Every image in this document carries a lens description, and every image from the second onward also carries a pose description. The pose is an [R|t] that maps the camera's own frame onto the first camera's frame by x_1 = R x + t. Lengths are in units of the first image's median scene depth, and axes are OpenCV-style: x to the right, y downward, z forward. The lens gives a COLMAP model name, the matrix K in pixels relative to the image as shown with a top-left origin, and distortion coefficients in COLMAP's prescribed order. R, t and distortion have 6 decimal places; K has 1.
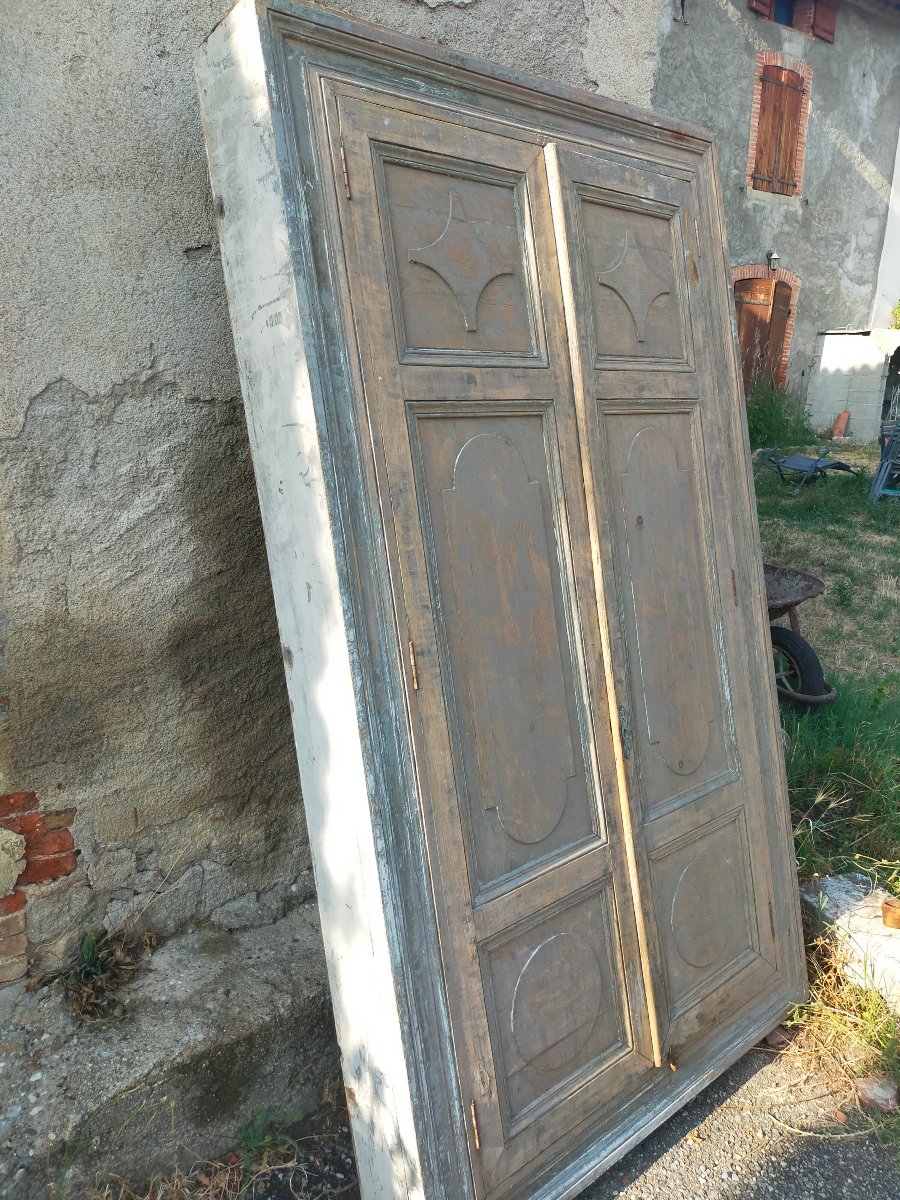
lens RADIAL K [[902.2, 0, 446.7], [0, 902.2, 606.4], [0, 0, 1]] dist [0.064357, -0.090652]
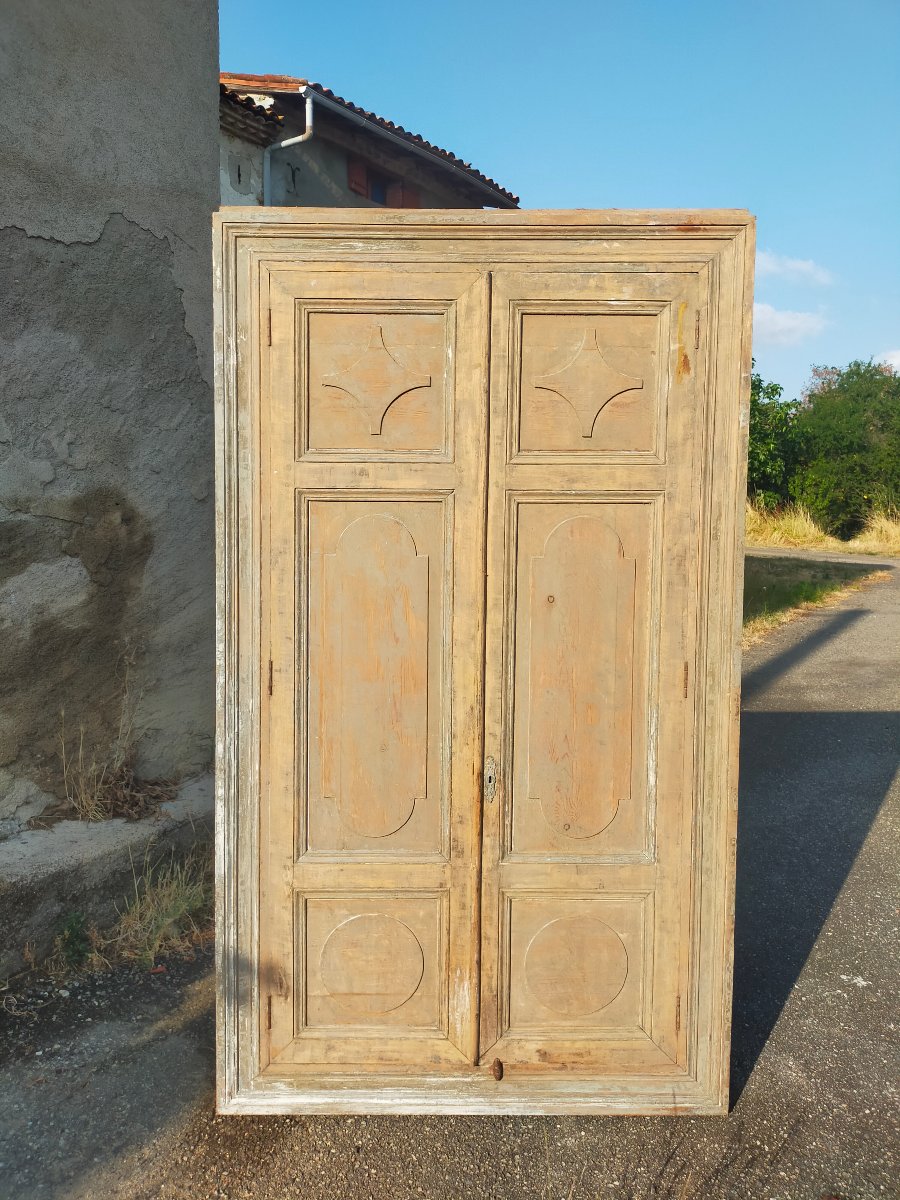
lens RADIAL K [[937.7, 0, 437.1], [0, 937.7, 591.7], [0, 0, 1]] dist [0.097617, -0.181869]
pose [[0.760998, 0.185888, -0.621553, 0.865714], [-0.154638, 0.982431, 0.104485, -0.214341], [0.630055, 0.016603, 0.776373, 0.025576]]
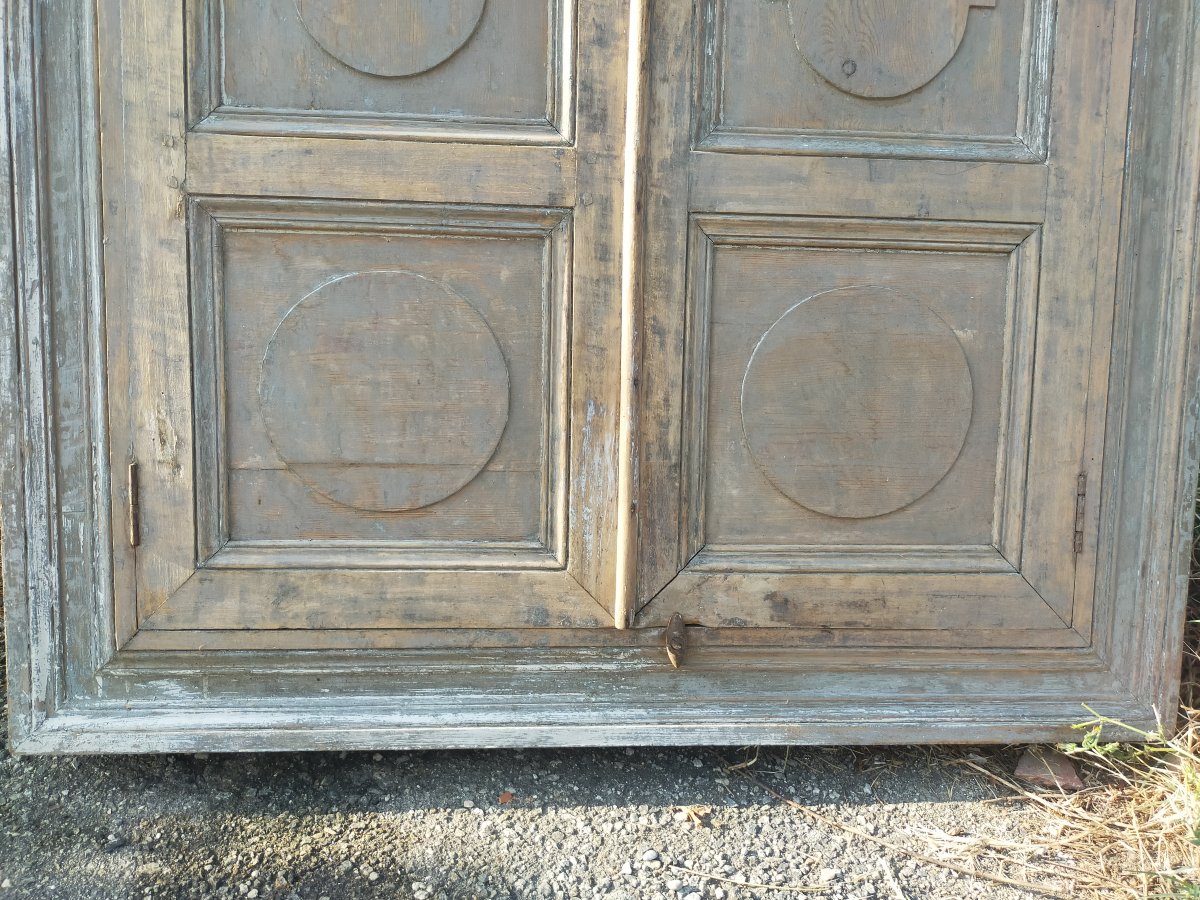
lens RADIAL K [[919.4, 0, 600.0], [0, 919.4, 450.0], [0, 0, 1]] dist [0.087156, -0.148272]
pose [[0.798750, 0.201442, -0.566939, 0.509190], [-0.166804, 0.979491, 0.113020, 0.363818], [0.578079, 0.004293, 0.815970, 0.596830]]
